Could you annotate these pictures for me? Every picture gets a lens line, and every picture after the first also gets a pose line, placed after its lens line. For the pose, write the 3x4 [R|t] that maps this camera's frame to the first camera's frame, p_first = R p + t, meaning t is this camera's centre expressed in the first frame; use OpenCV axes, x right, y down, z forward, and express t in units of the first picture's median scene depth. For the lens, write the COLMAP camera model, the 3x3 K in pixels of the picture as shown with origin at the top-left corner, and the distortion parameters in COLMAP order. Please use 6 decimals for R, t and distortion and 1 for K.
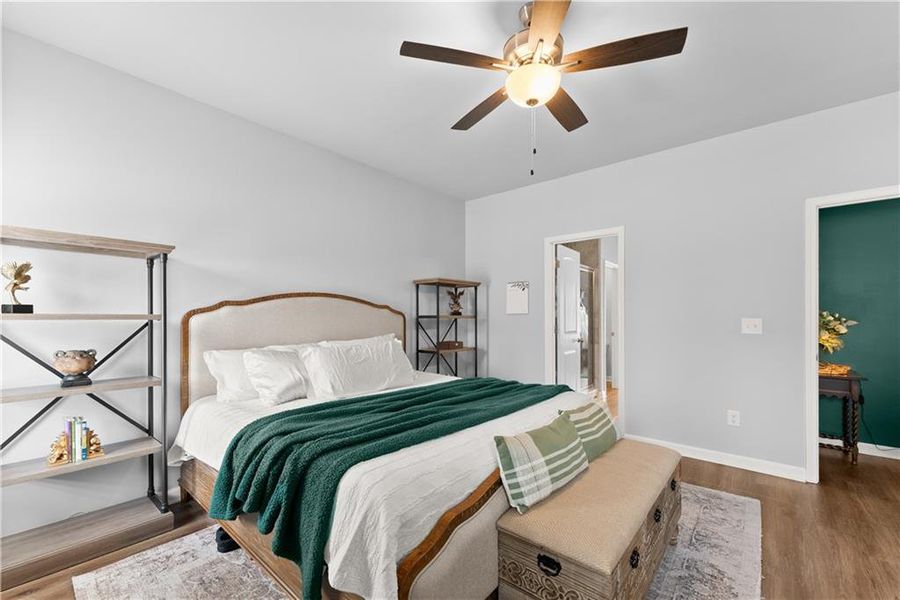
lens RADIAL K [[373.3, 0, 451.7], [0, 373.3, 322.3], [0, 0, 1]] dist [-0.000366, -0.000112]
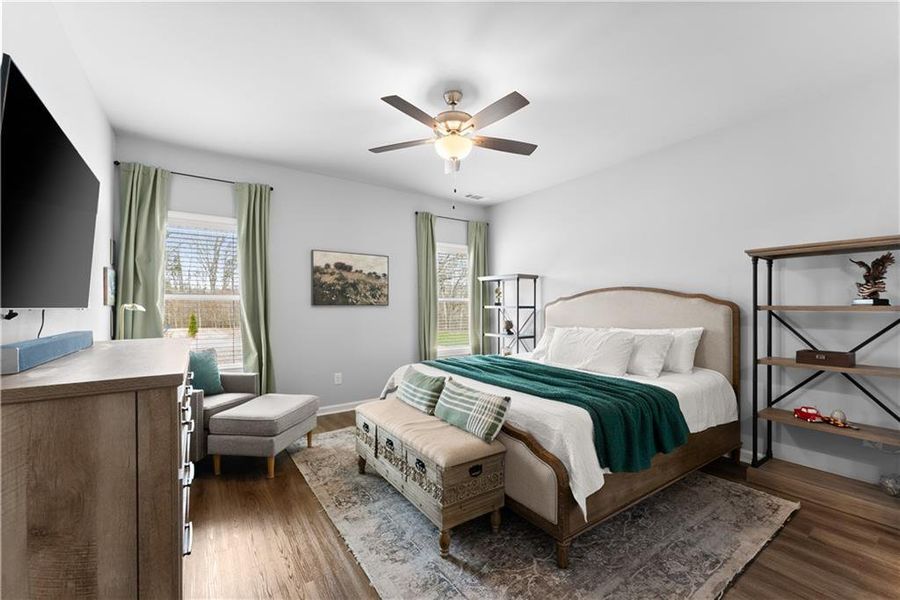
lens RADIAL K [[365.5, 0, 445.4], [0, 365.5, 305.6], [0, 0, 1]] dist [-0.000392, -0.000149]
pose [[-0.269279, 0.013866, -0.962962, 1.048946], [0.003403, 0.999904, 0.013447, -0.042361], [0.963056, 0.000344, -0.269300, 0.889954]]
